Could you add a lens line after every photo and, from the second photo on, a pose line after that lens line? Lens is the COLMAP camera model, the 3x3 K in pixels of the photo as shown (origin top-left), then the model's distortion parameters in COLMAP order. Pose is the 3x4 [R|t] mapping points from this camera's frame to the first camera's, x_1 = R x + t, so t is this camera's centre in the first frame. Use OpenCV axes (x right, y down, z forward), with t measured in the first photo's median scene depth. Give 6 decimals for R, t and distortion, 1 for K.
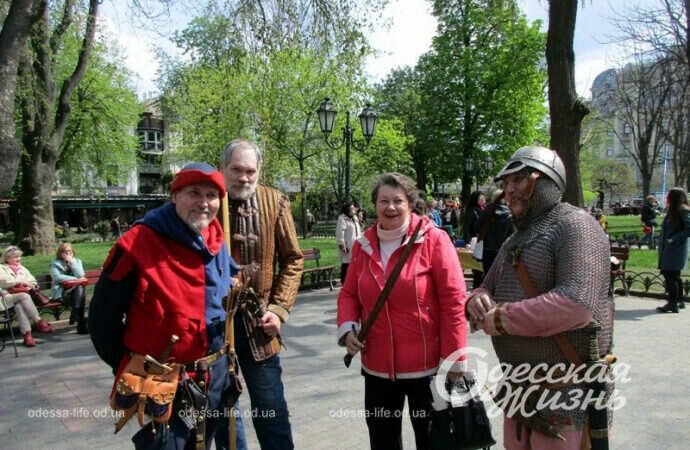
lens RADIAL K [[554.1, 0, 365.9], [0, 554.1, 227.1], [0, 0, 1]] dist [0.002932, -0.002092]
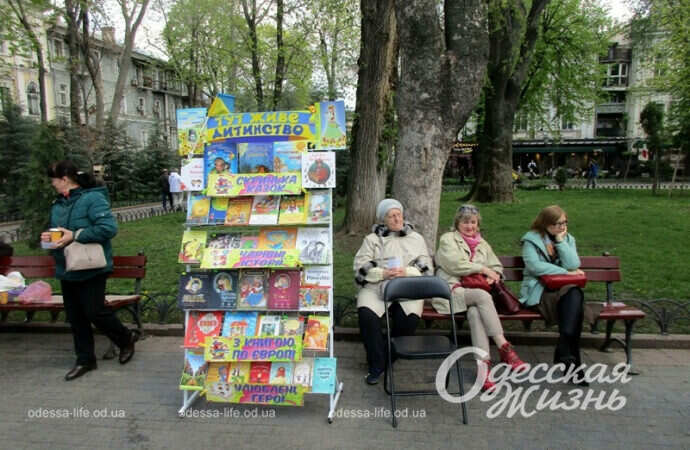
lens RADIAL K [[554.1, 0, 365.9], [0, 554.1, 227.1], [0, 0, 1]] dist [0.002932, -0.002092]
pose [[0.725620, 0.094721, -0.681545, -0.113452], [-0.028475, 0.993765, 0.107796, -0.001818], [0.687506, -0.058812, 0.723793, 0.179446]]
